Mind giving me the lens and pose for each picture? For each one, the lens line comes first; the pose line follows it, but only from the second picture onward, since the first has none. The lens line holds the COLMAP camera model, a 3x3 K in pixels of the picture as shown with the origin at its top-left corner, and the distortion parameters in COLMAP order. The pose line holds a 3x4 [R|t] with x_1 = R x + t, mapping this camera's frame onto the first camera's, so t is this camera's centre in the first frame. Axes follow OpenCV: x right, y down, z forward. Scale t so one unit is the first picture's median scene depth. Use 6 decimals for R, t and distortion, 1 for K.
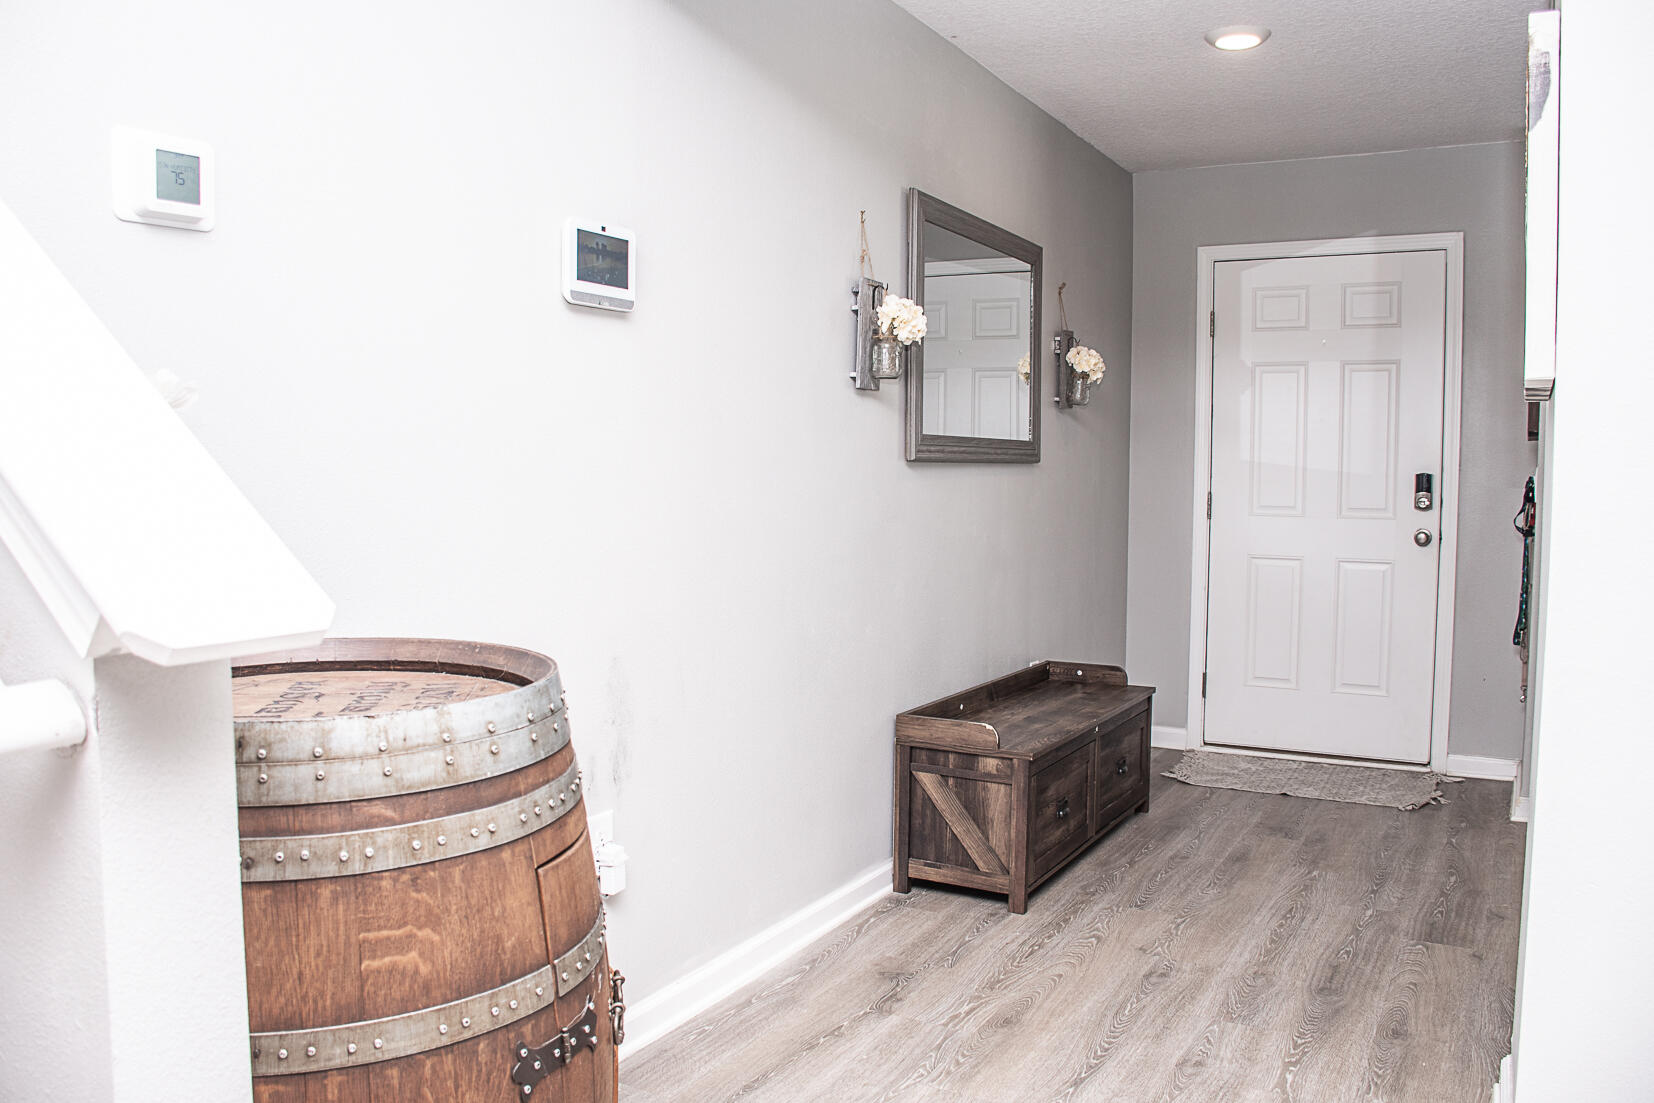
lens RADIAL K [[1313.9, 0, 827.0], [0, 1313.9, 551.5], [0, 0, 1]] dist [-0.156376, 0.113514]
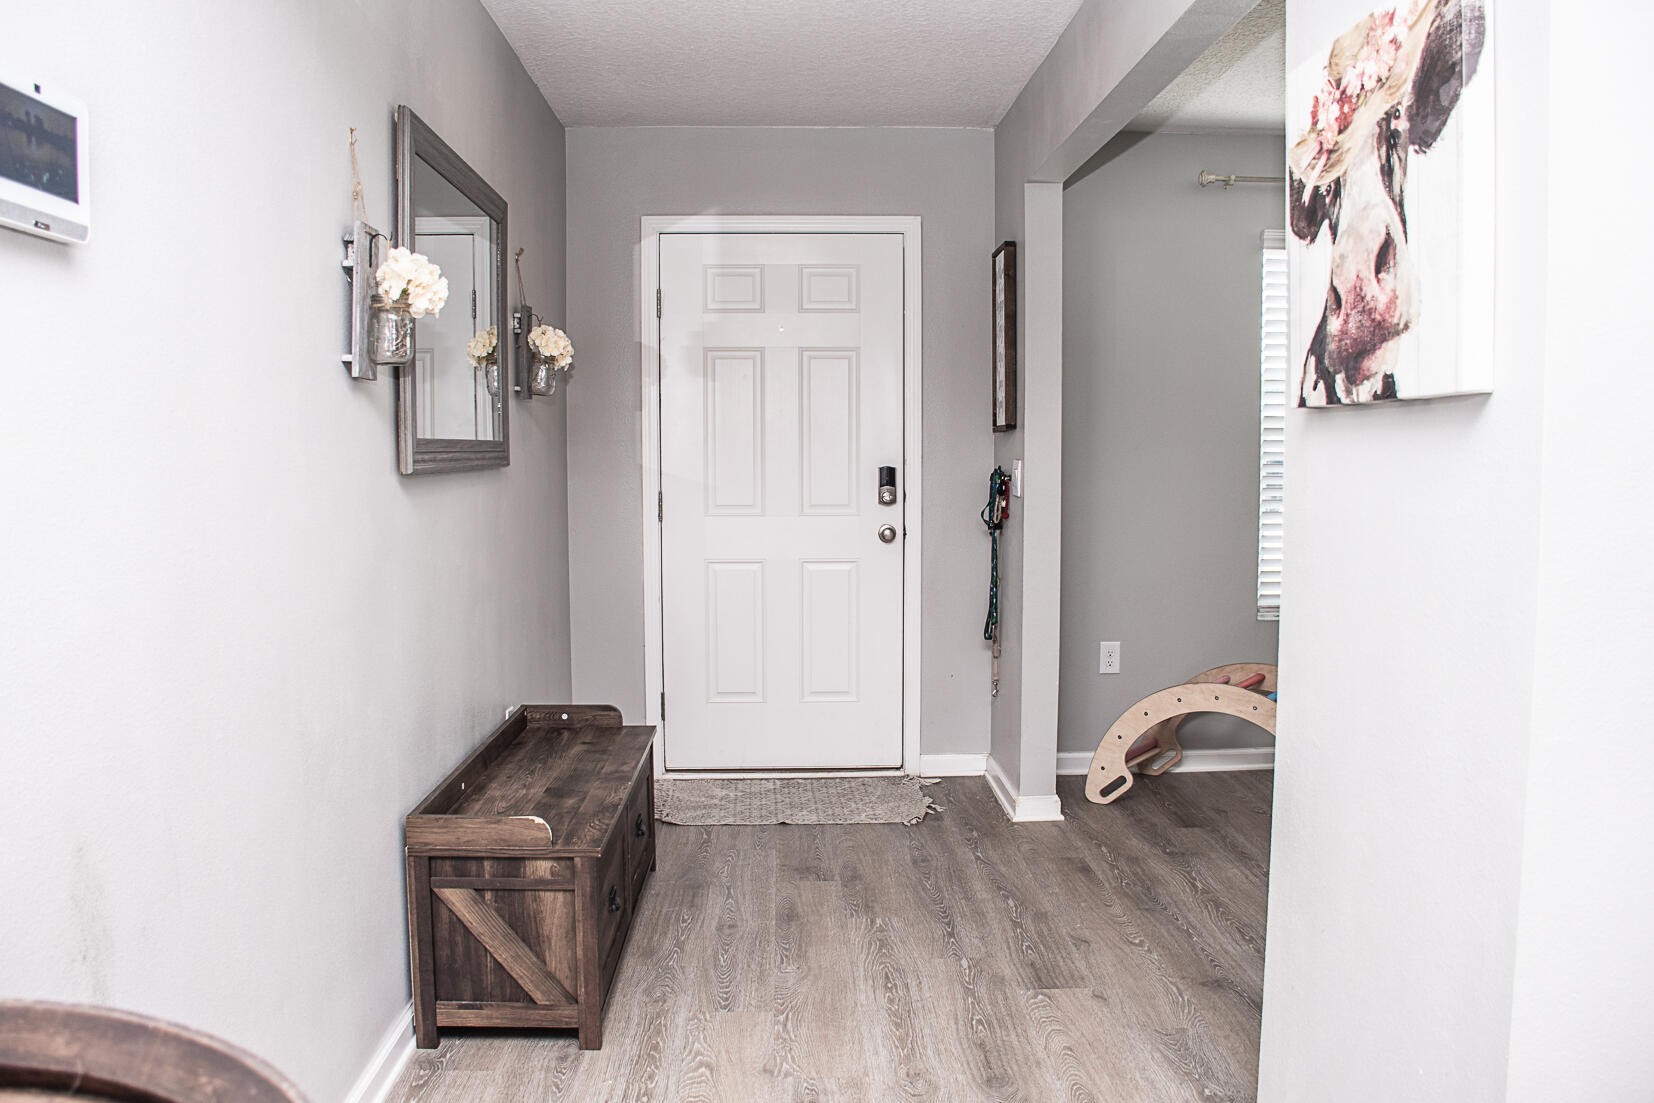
lens RADIAL K [[1313.9, 0, 827.0], [0, 1313.9, 551.5], [0, 0, 1]] dist [-0.156376, 0.113514]
pose [[0.855016, -0.049552, 0.516228, -0.112452], [0.041791, 0.998771, 0.026654, -0.035551], [-0.516914, -0.001216, 0.856036, 0.251156]]
